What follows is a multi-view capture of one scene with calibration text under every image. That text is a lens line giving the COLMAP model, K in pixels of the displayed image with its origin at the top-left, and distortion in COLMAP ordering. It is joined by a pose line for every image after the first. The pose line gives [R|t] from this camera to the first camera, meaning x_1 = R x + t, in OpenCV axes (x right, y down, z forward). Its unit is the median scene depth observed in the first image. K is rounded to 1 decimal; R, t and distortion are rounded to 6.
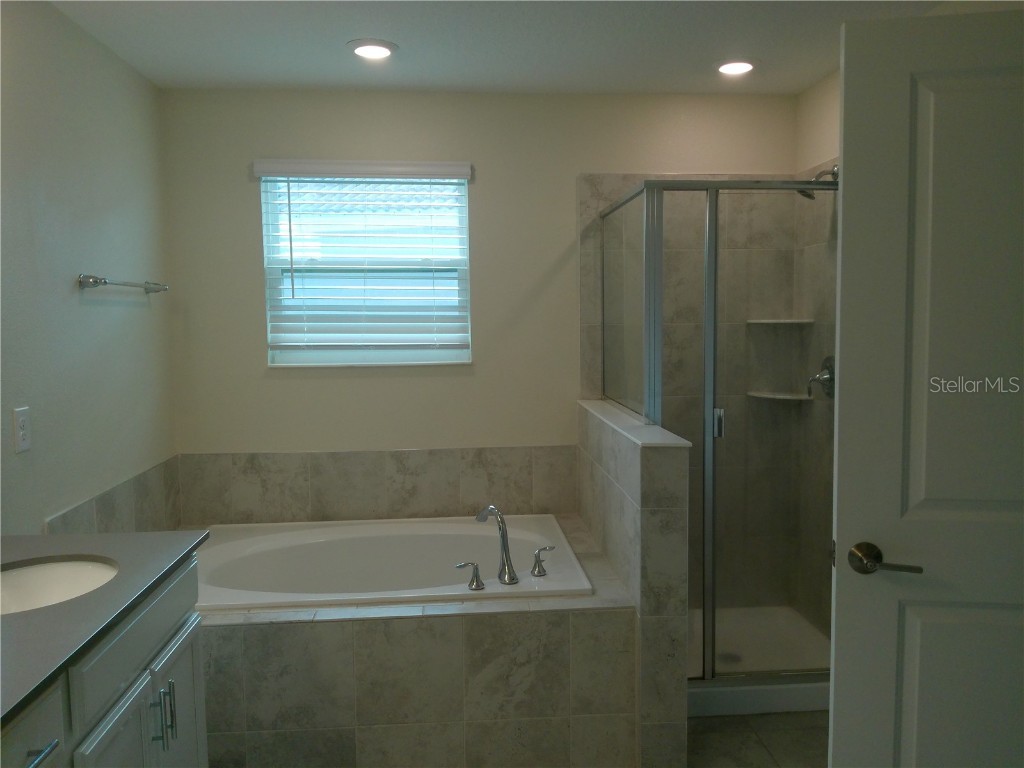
lens RADIAL K [[838.6, 0, 519.4], [0, 838.6, 390.6], [0, 0, 1]] dist [0.111507, -0.227278]
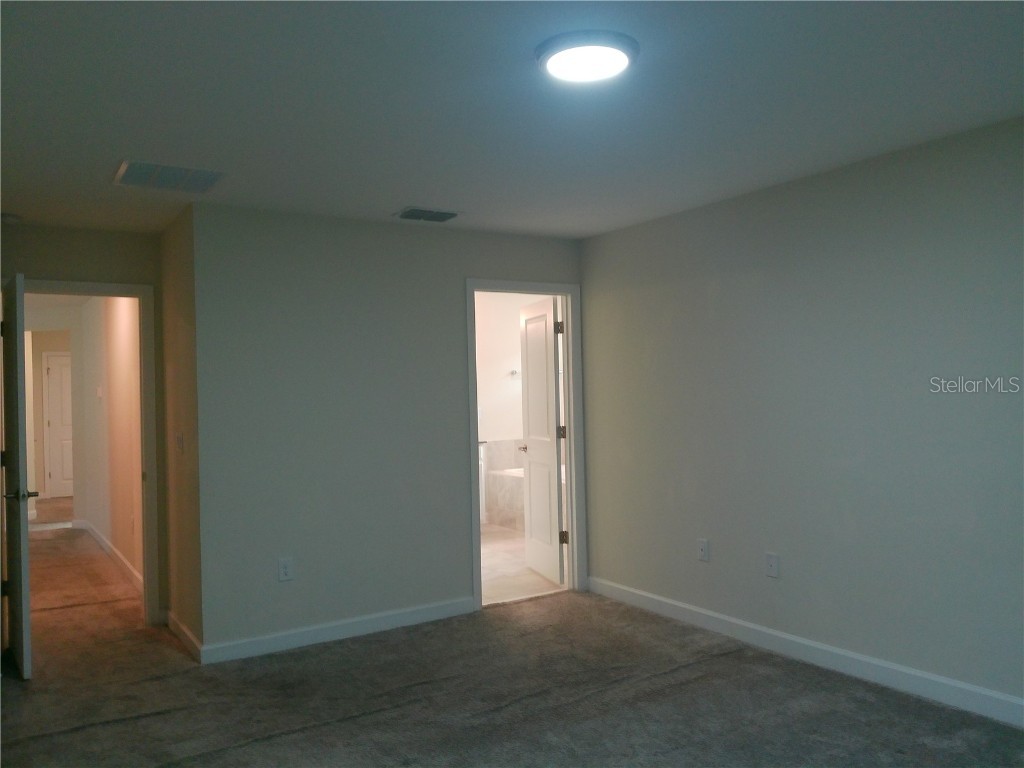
lens RADIAL K [[838.6, 0, 519.4], [0, 838.6, 390.6], [0, 0, 1]] dist [0.111507, -0.227278]
pose [[0.471931, -0.004839, -0.881622, 1.744642], [-0.059954, 0.997494, -0.037568, 0.045278], [0.879594, 0.070586, 0.470458, -0.364940]]
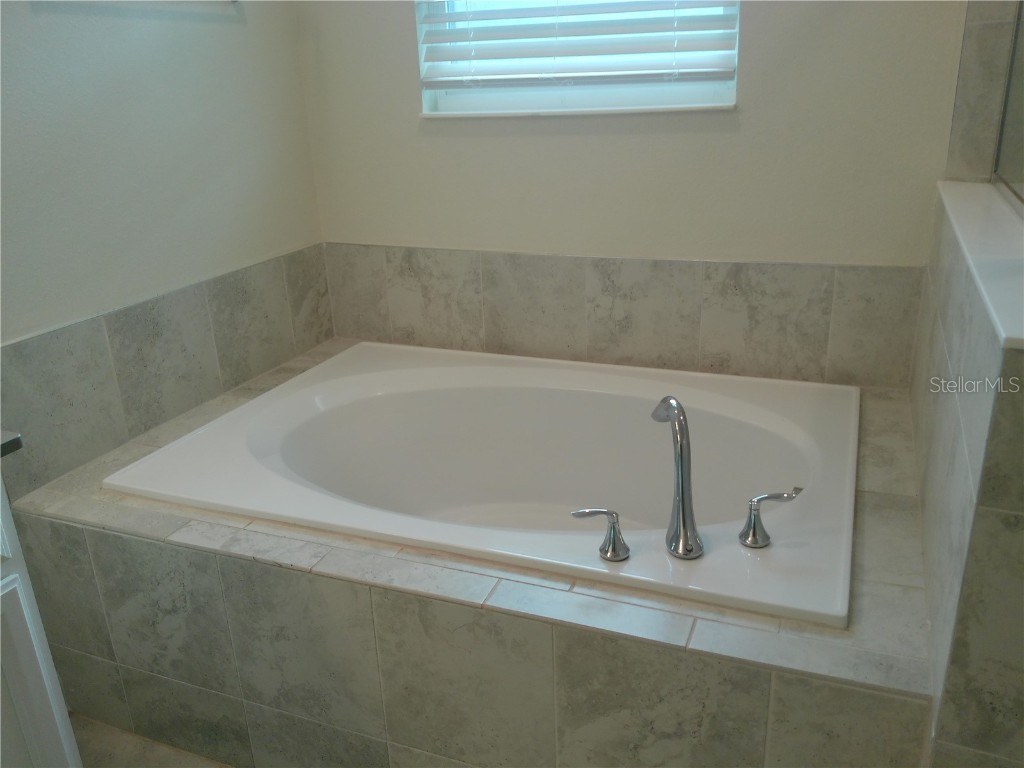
lens RADIAL K [[838.6, 0, 519.4], [0, 838.6, 390.6], [0, 0, 1]] dist [0.111507, -0.227278]
pose [[0.894935, 0.133749, -0.425678, 0.079694], [-0.011348, 0.960530, 0.277944, -0.007310], [0.446051, -0.243911, 0.861130, 0.411552]]
